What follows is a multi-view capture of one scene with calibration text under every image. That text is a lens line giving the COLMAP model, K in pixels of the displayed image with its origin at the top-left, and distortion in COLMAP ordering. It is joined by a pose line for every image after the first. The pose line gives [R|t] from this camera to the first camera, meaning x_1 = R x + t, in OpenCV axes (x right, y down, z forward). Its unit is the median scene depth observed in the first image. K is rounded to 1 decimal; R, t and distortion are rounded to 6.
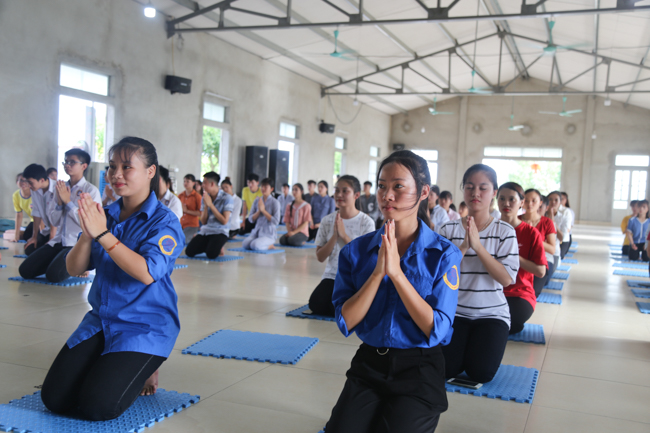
lens RADIAL K [[668.5, 0, 326.1], [0, 668.5, 215.7], [0, 0, 1]] dist [0.062308, 0.000000]
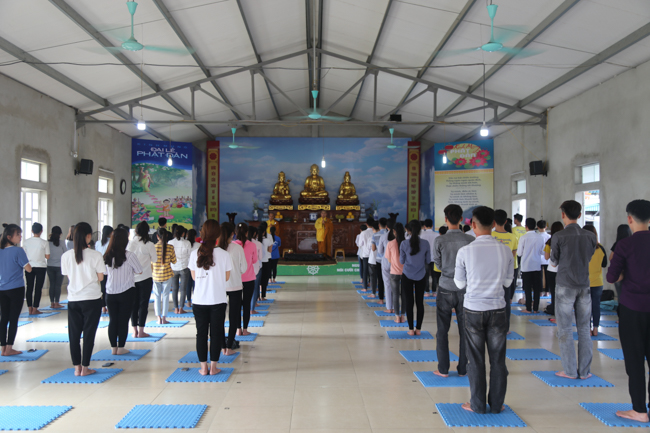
lens RADIAL K [[668.5, 0, 325.0], [0, 668.5, 217.8], [0, 0, 1]] dist [0.062308, 0.000000]
pose [[0.927574, -0.041901, 0.371283, -0.041233], [0.061720, 0.997224, -0.041656, -0.034615], [-0.368506, 0.061554, 0.927585, 0.262003]]
